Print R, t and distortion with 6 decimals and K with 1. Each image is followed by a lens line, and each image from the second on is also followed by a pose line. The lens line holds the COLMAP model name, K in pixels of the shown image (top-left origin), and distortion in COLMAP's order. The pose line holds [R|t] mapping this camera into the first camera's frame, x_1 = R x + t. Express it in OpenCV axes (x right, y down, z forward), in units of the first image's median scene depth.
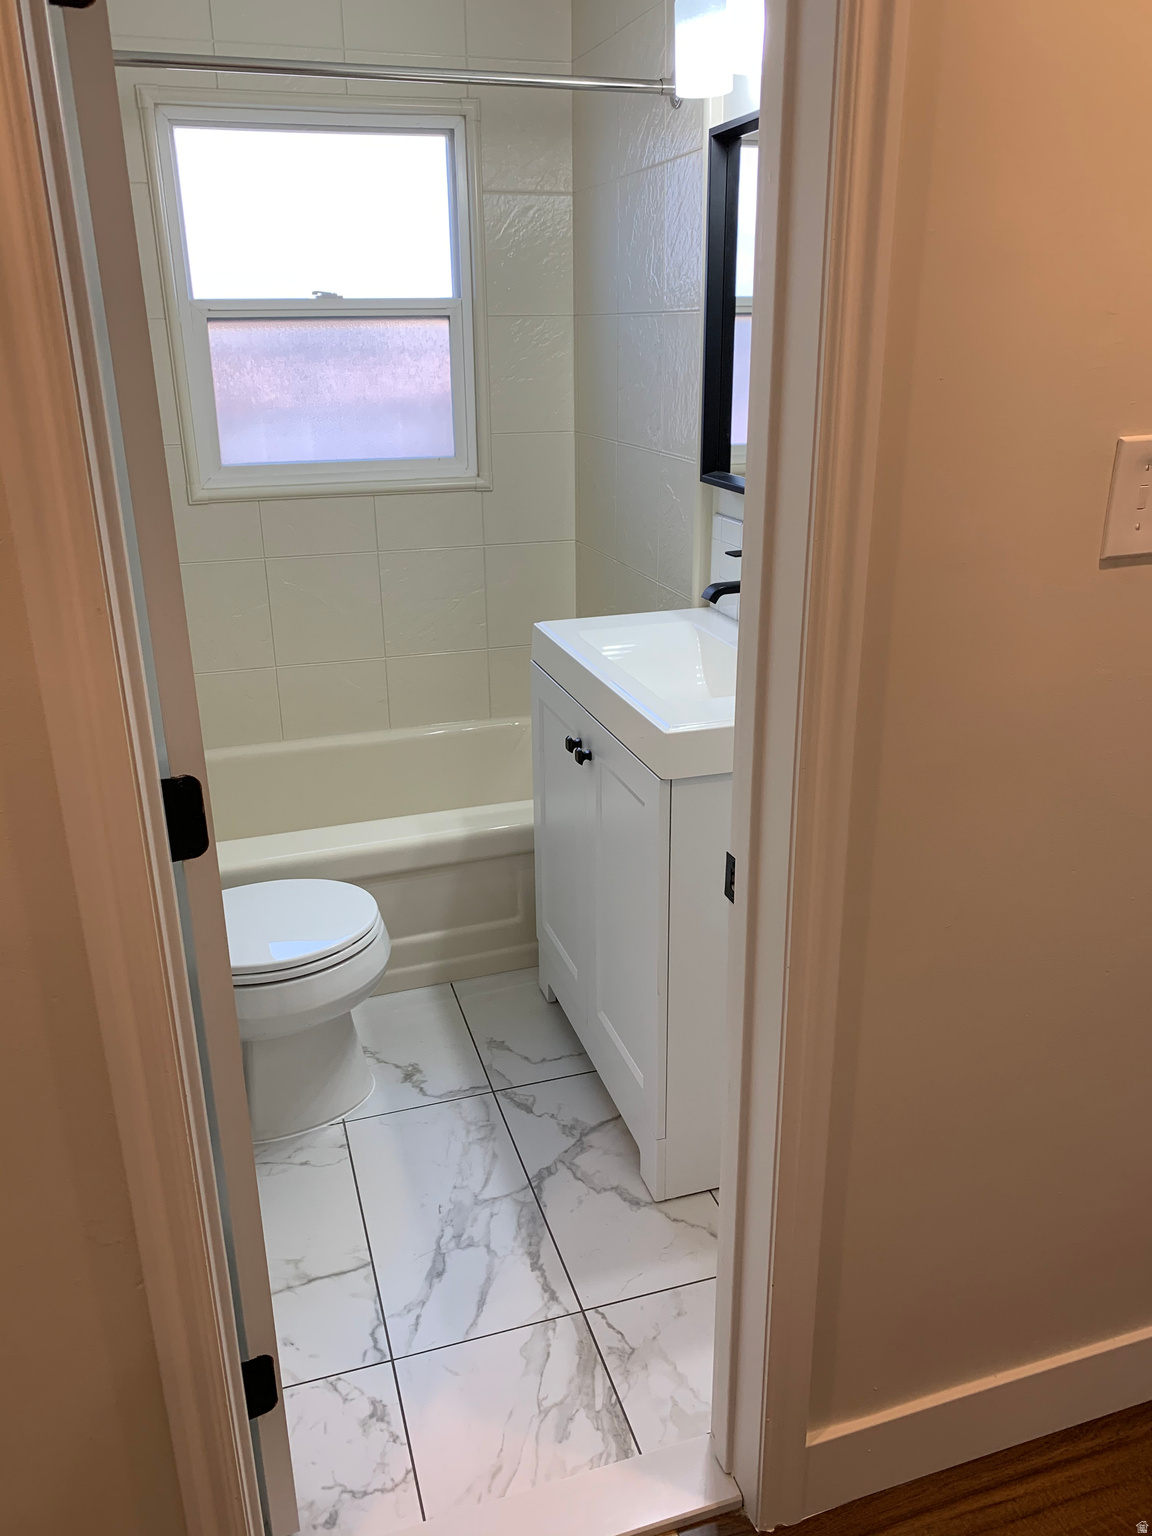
lens RADIAL K [[1186.8, 0, 576.0], [0, 1186.8, 768.0], [0, 0, 1]] dist [0.007266, -0.012424]
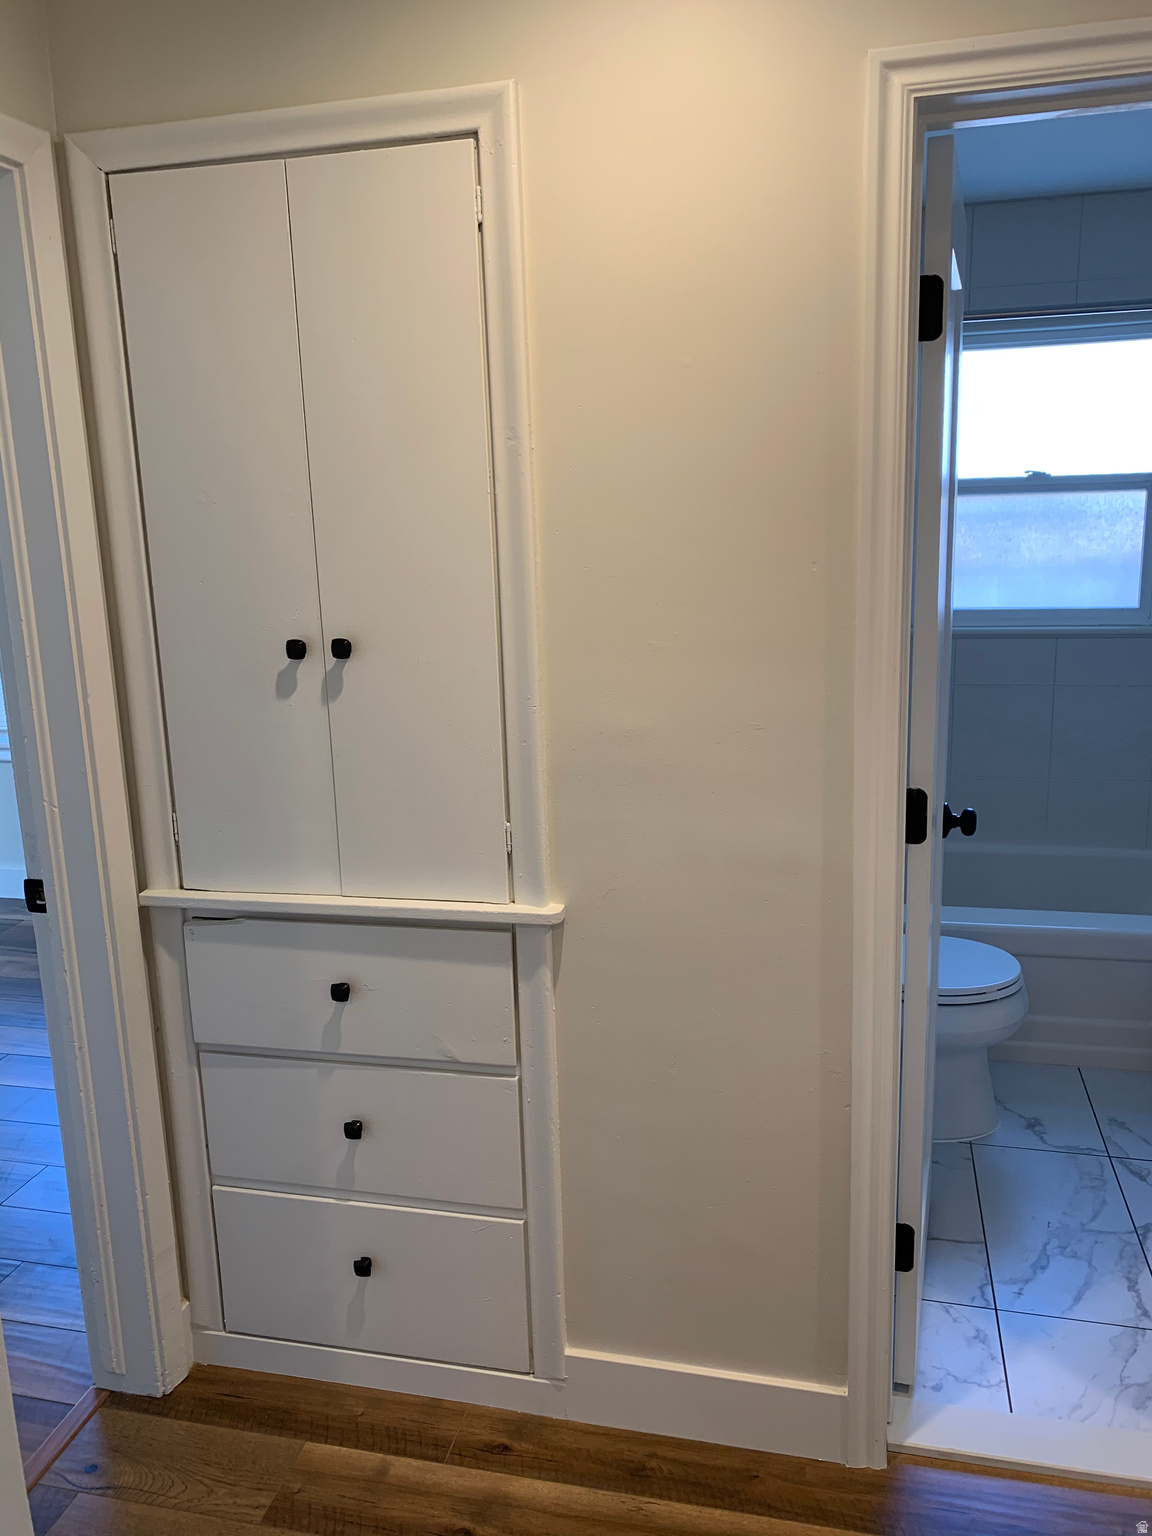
lens RADIAL K [[1186.8, 0, 576.0], [0, 1186.8, 768.0], [0, 0, 1]] dist [0.007266, -0.012424]
pose [[0.857801, 0.092946, -0.505509, 0.037339], [-0.158376, 0.983456, -0.087926, 0.109886], [0.488973, 0.155484, 0.858330, -0.315176]]
